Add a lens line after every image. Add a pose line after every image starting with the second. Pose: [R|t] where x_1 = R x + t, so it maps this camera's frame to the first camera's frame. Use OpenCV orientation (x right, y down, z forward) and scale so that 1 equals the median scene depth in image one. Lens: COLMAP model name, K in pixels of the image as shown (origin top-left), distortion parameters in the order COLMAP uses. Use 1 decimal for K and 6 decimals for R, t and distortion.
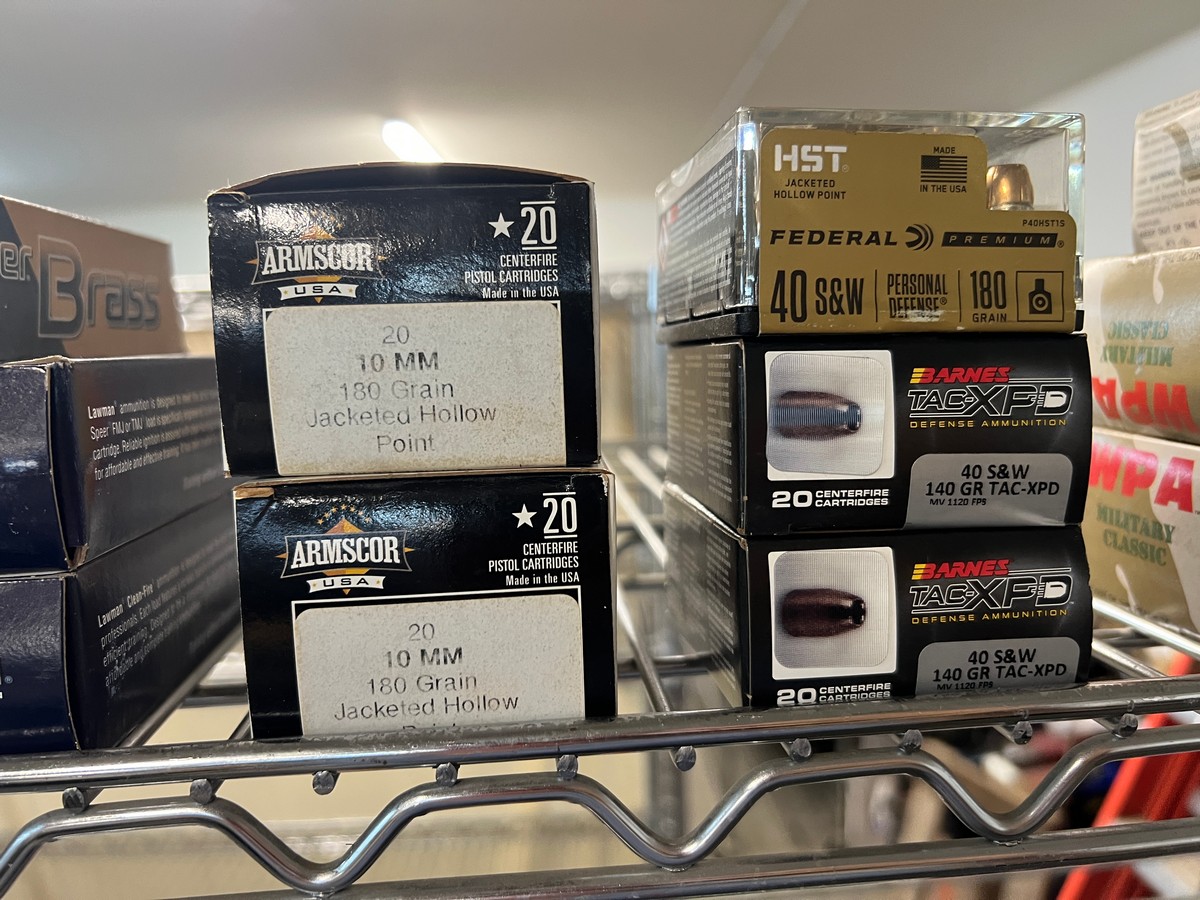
lens RADIAL K [[937.6, 0, 602.1], [0, 937.6, 477.9], [0, 0, 1]] dist [-0.018100, -0.004325]
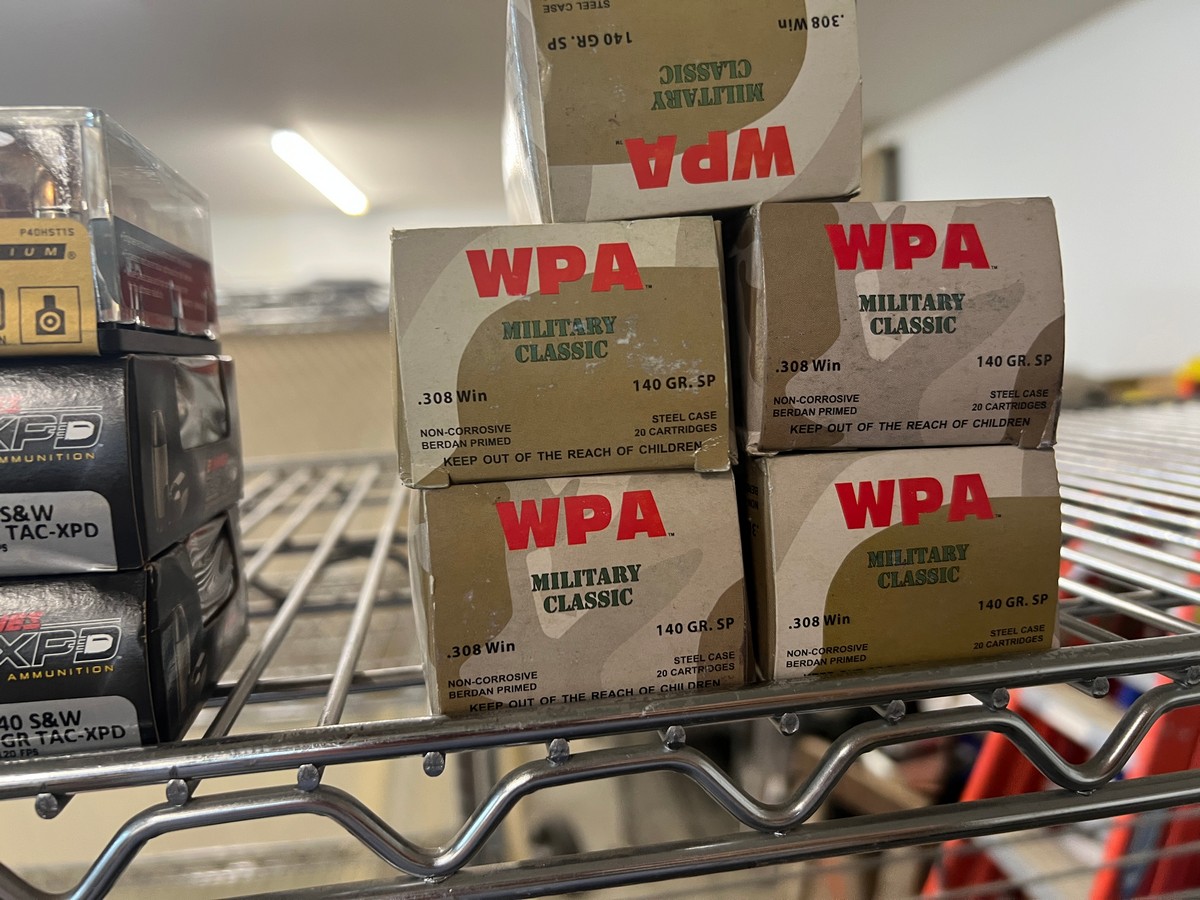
lens RADIAL K [[903.6, 0, 598.4], [0, 903.6, 471.0], [0, 0, 1]] dist [-0.005901, 0.000130]
pose [[0.998699, -0.026920, 0.043297, 0.931328], [0.026966, 0.999636, -0.000466, -0.031555], [-0.043269, 0.001633, 0.999062, 0.120271]]
